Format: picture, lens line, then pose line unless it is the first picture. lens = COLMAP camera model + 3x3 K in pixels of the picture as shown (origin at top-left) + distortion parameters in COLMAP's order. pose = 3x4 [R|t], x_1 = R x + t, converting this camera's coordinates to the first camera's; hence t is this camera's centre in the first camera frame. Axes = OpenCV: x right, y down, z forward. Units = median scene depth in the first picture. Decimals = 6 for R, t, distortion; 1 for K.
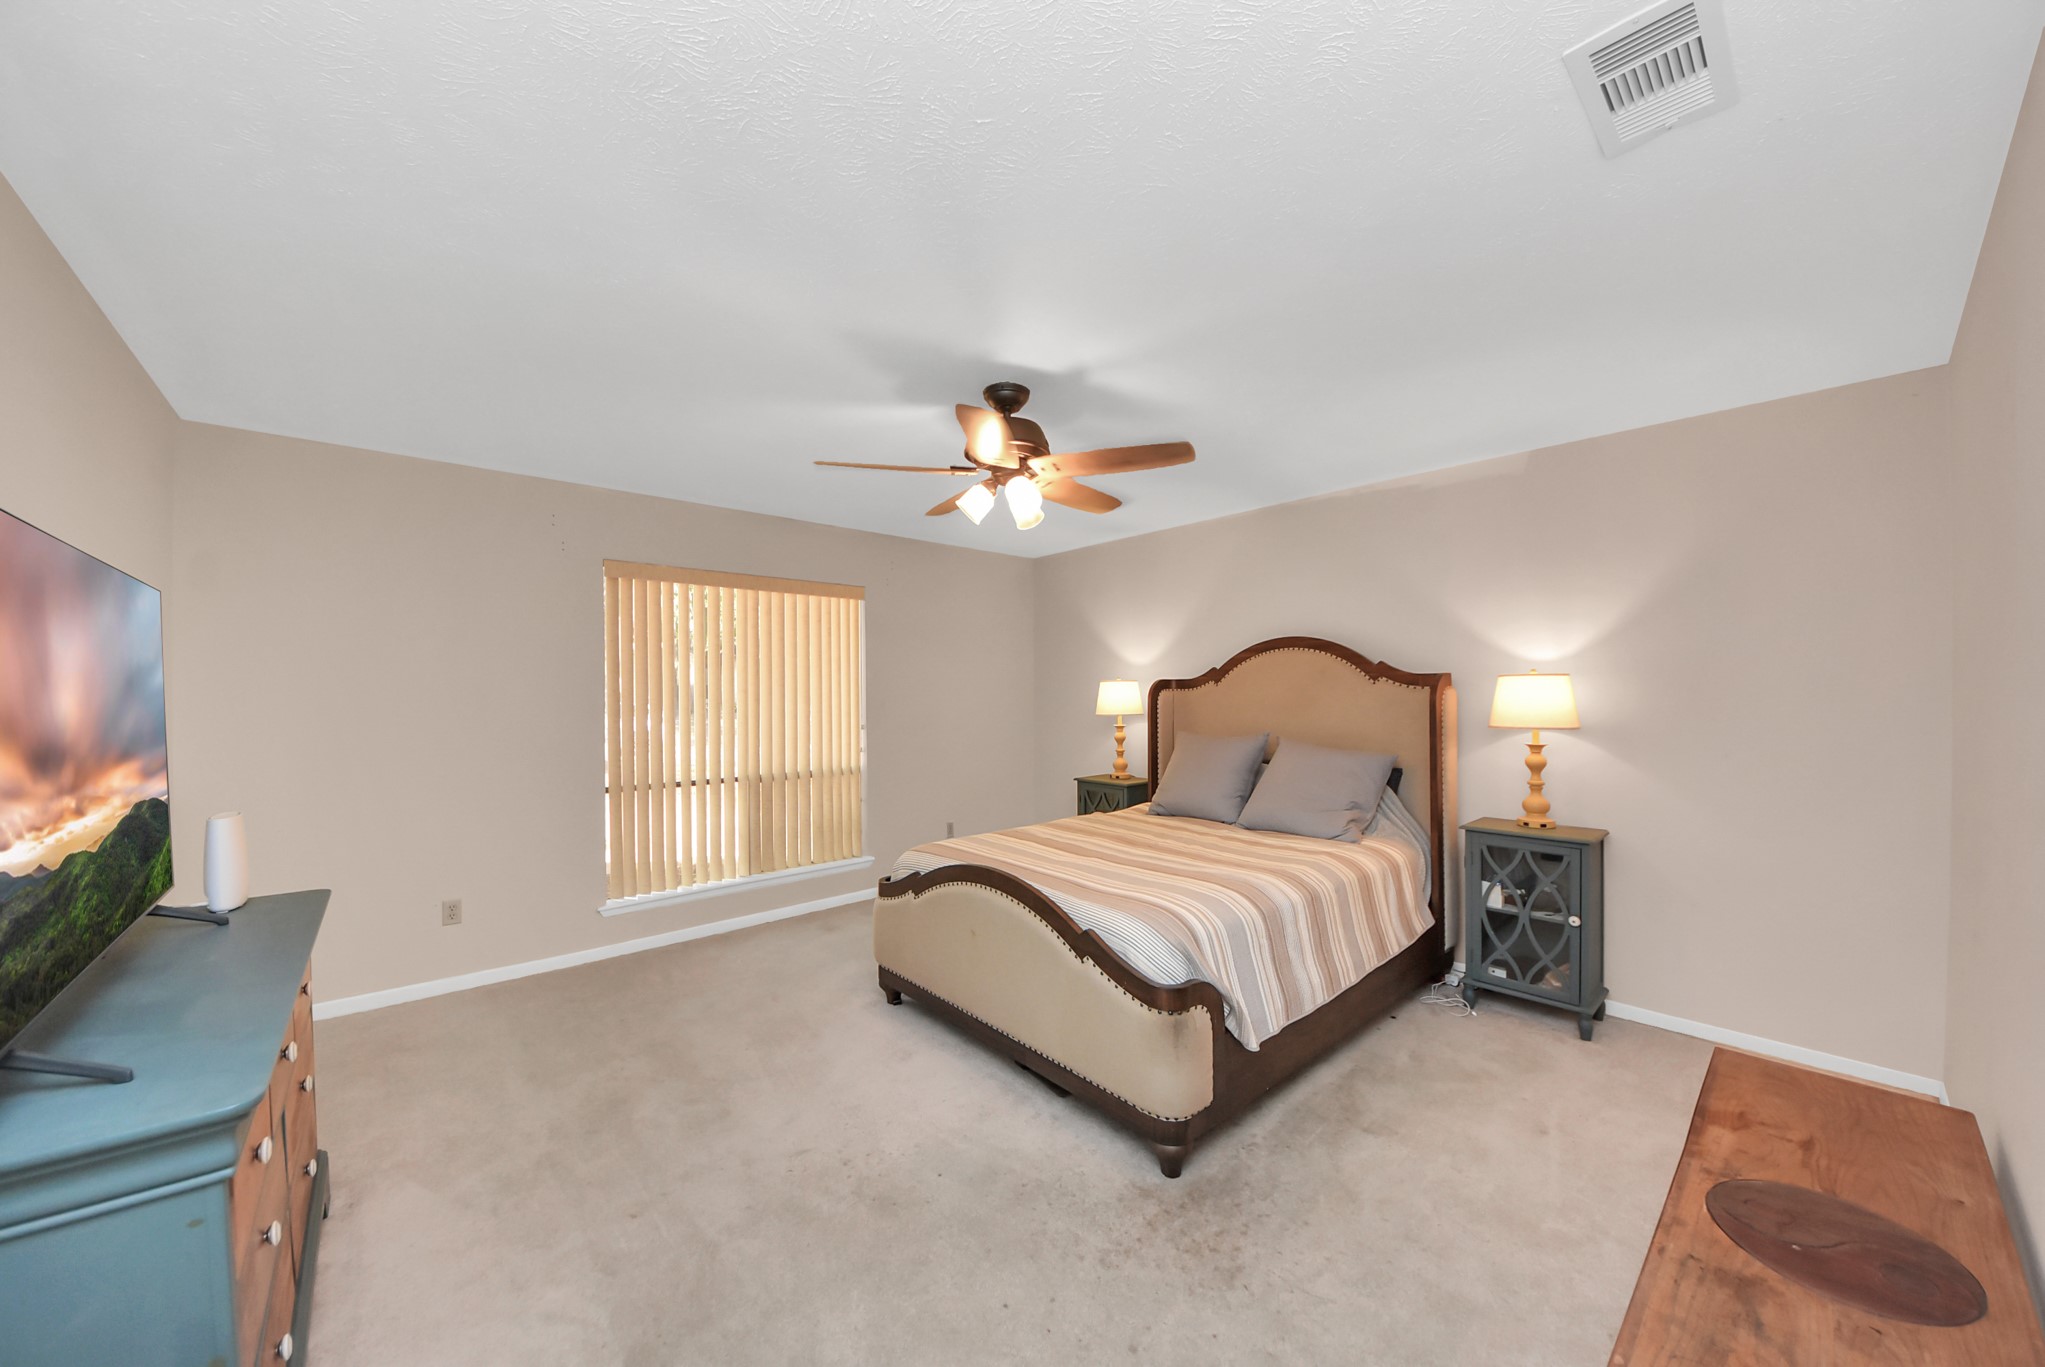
lens RADIAL K [[740.2, 0, 1046.2], [0, 740.2, 709.8], [0, 0, 1]] dist [0.000639, -0.012344]
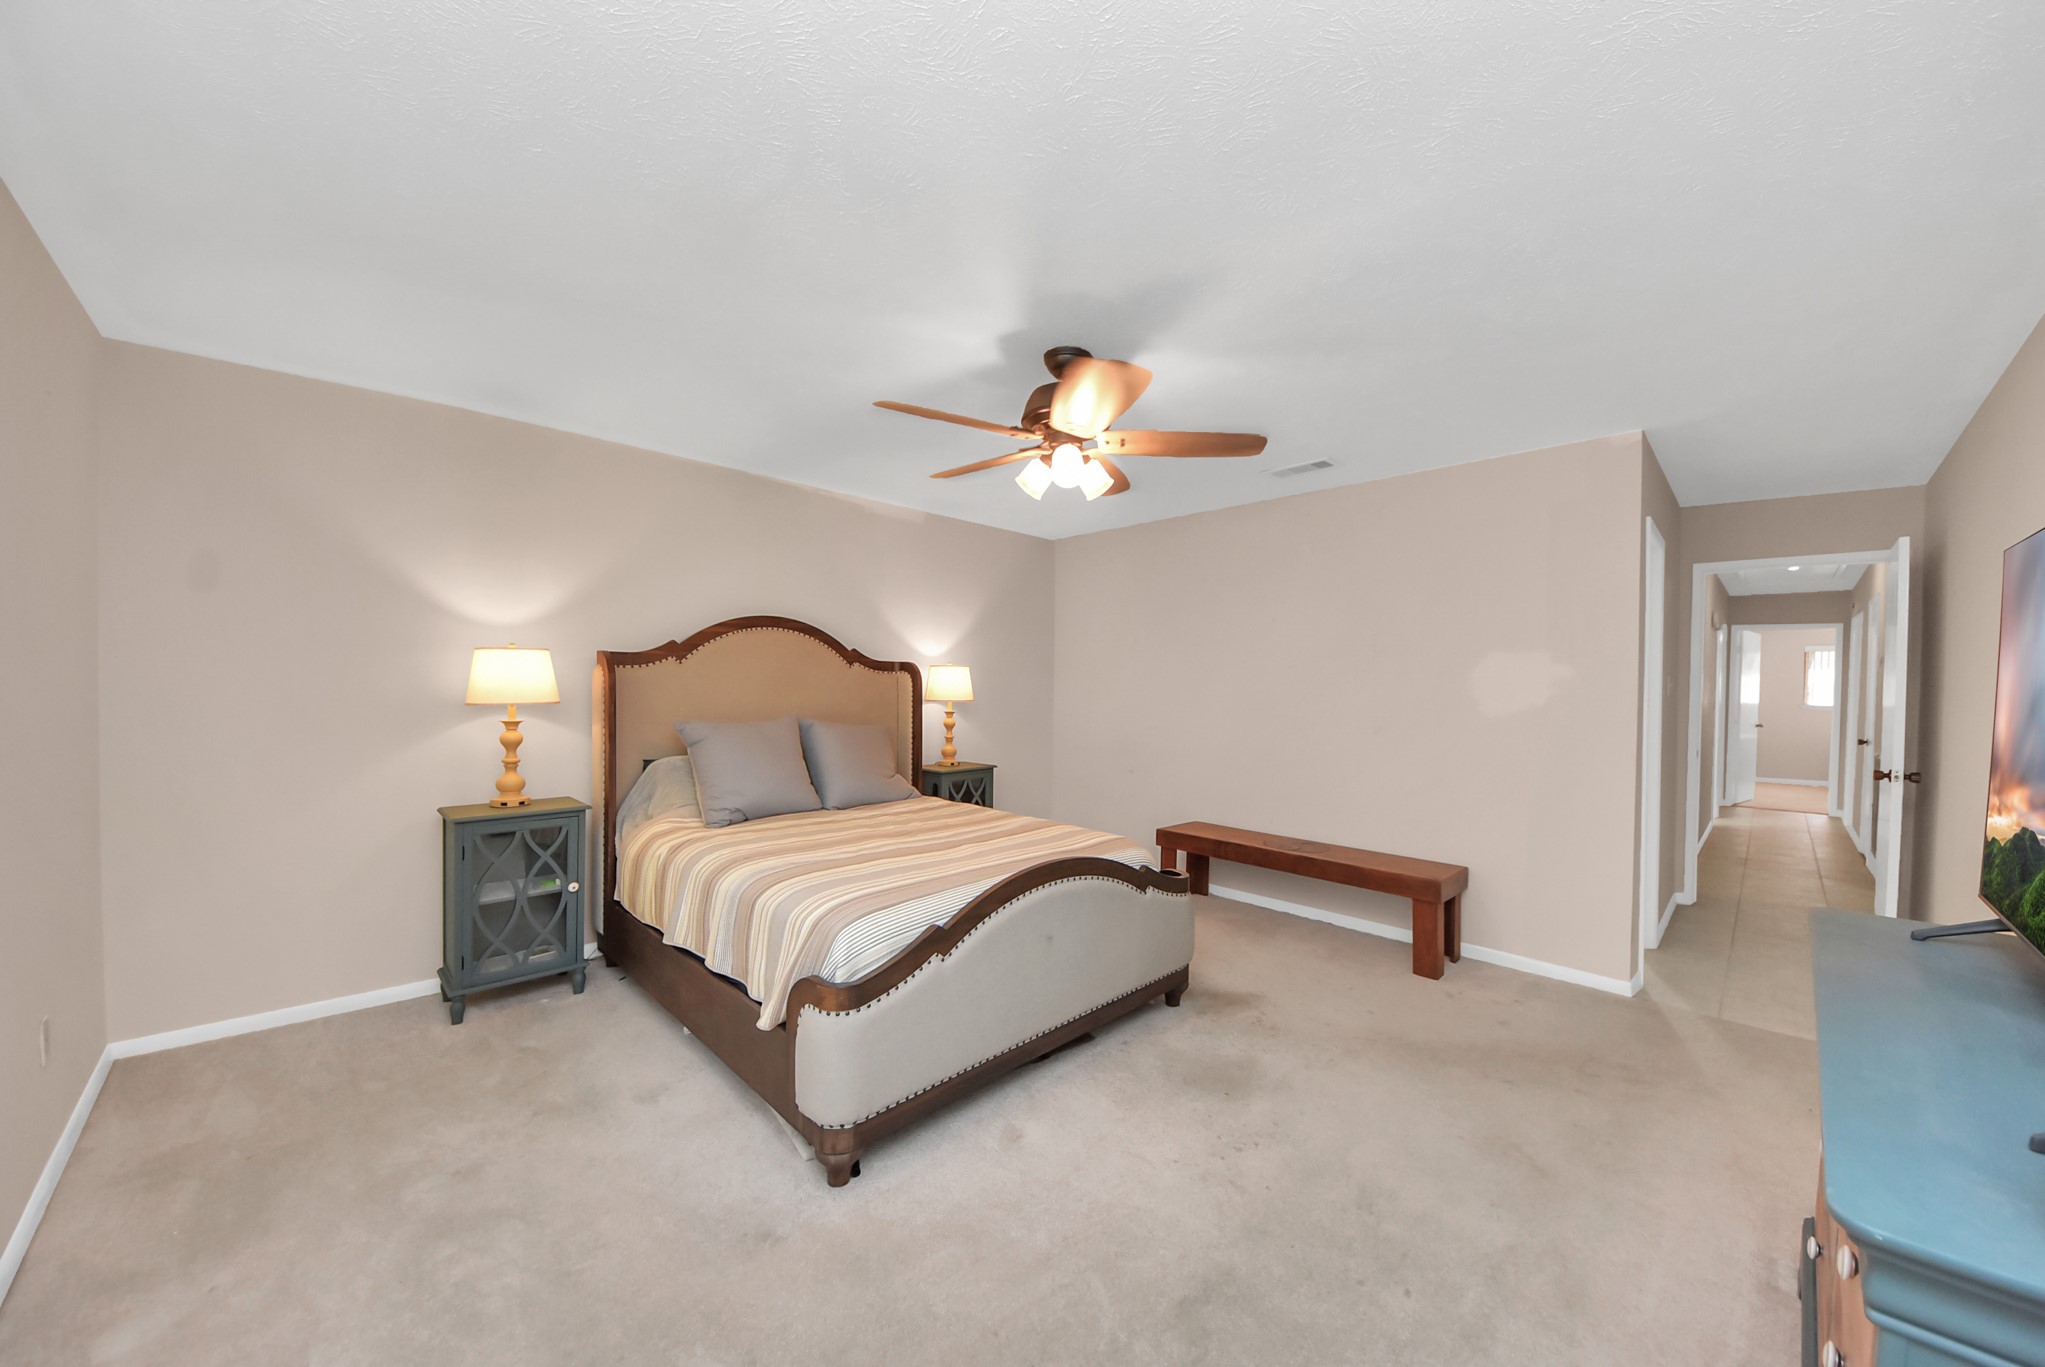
lens RADIAL K [[729.1, 0, 1034.9], [0, 729.1, 688.7], [0, 0, 1]] dist [0.036924, -0.021508]
pose [[-0.065722, -0.013401, 0.997748, -0.686699], [0.000926, 0.999909, 0.013491, -0.016309], [-0.997838, 0.001811, -0.065704, 0.733793]]
